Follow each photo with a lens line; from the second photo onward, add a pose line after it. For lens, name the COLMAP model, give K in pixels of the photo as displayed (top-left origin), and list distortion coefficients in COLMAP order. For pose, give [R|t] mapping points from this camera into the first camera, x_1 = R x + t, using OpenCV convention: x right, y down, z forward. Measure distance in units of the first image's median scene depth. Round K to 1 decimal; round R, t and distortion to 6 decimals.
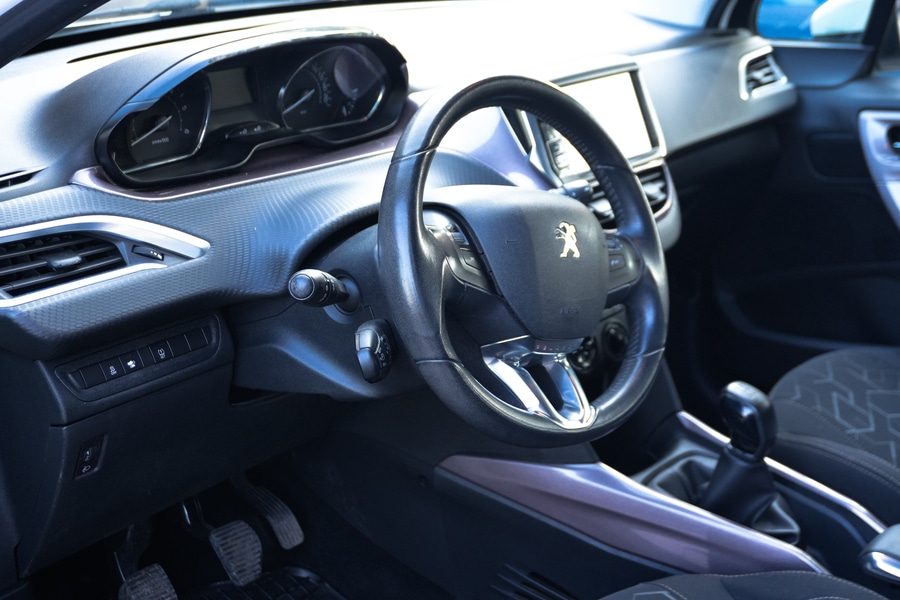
lens RADIAL K [[1262.5, 0, 450.0], [0, 1262.5, 300.0], [0, 0, 1]] dist [0.011015, -0.002928]
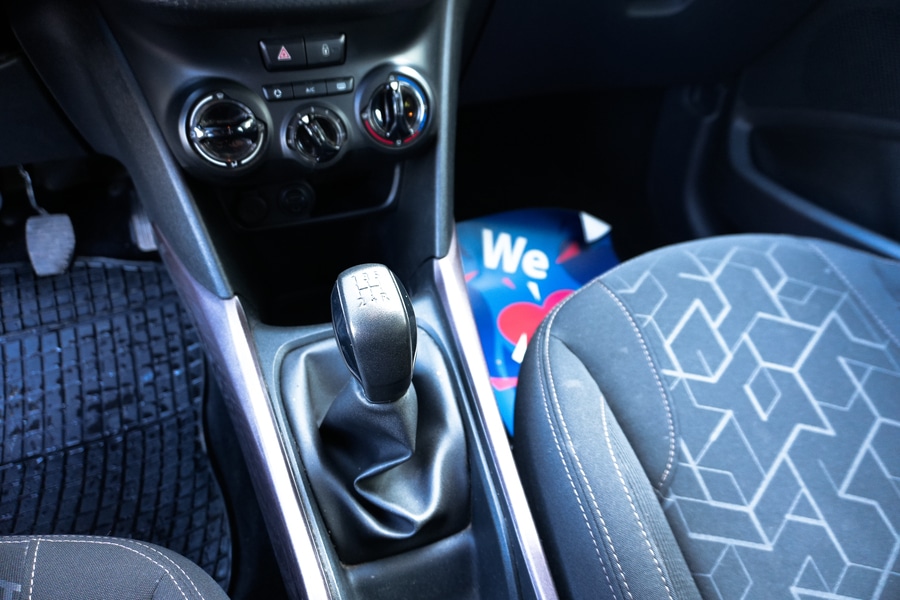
lens RADIAL K [[609.7, 0, 450.0], [0, 609.7, 300.0], [0, 0, 1]] dist [-0.054399, 0.049420]
pose [[0.869766, 0.353830, -0.343964, 0.415387], [-0.200688, 0.890425, 0.408494, -0.043496], [0.450812, -0.286265, 0.845471, 0.929155]]
